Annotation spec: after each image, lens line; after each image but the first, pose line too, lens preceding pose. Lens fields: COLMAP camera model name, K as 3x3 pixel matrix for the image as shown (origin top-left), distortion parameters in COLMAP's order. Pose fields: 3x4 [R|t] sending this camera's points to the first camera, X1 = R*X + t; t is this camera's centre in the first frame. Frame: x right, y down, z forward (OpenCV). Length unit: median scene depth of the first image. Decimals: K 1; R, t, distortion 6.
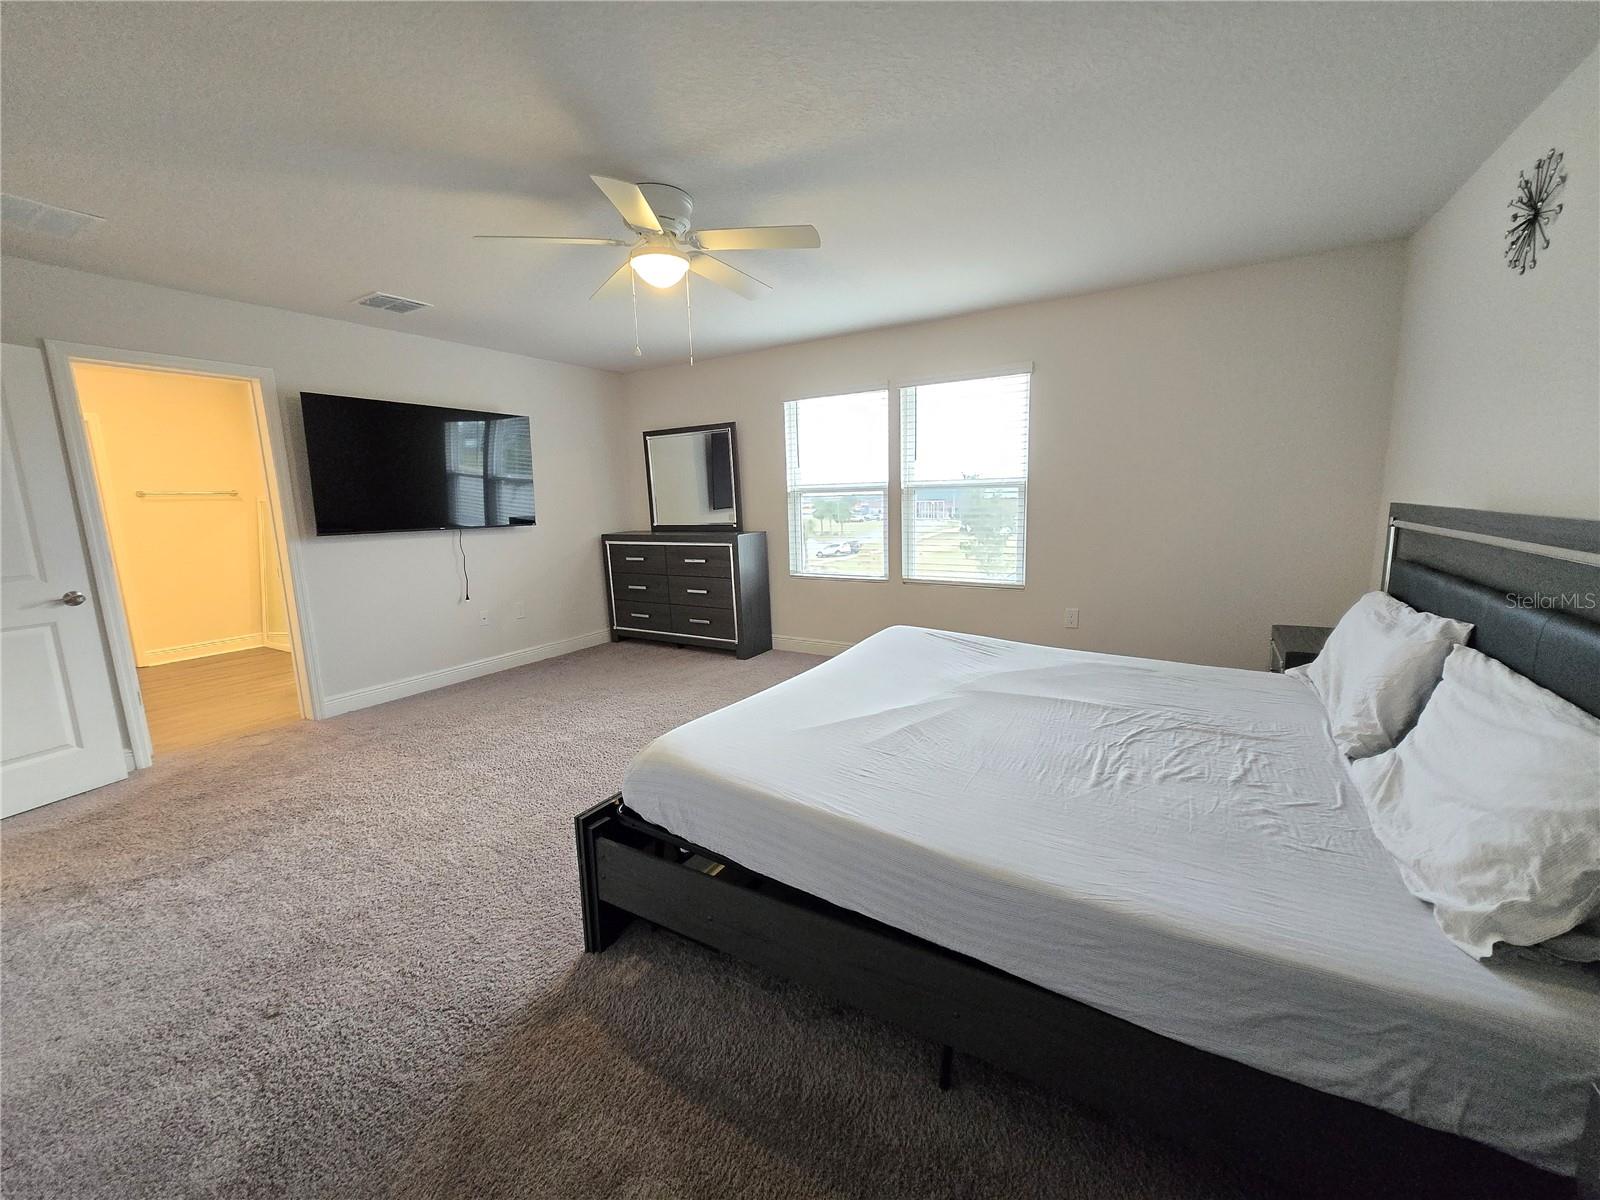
lens RADIAL K [[623.4, 0, 812.4], [0, 623.4, 593.4], [0, 0, 1]] dist [0.006905, -0.001220]
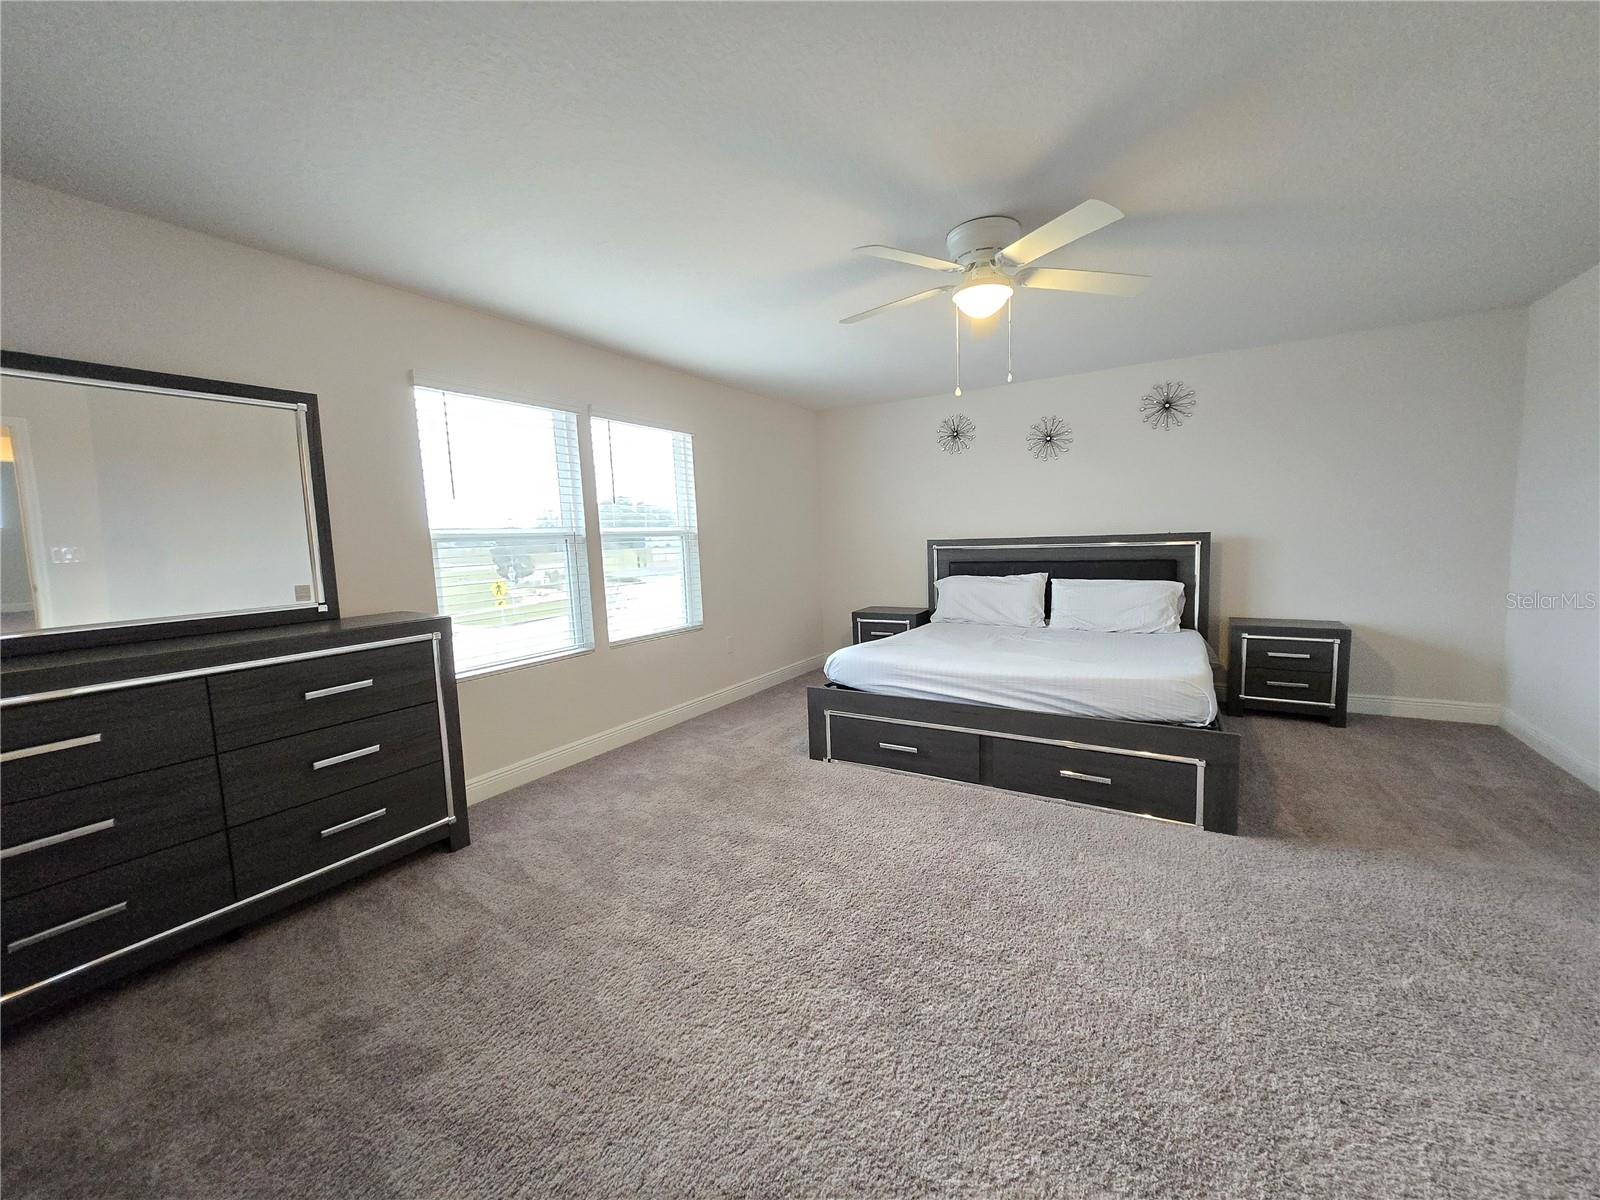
lens RADIAL K [[623.4, 0, 812.4], [0, 623.4, 593.4], [0, 0, 1]] dist [0.006905, -0.001220]
pose [[0.000541, -0.068191, 0.997672, -0.661367], [0.188468, 0.979800, 0.066867, -0.089743], [-0.982079, 0.187993, 0.013382, 0.691194]]
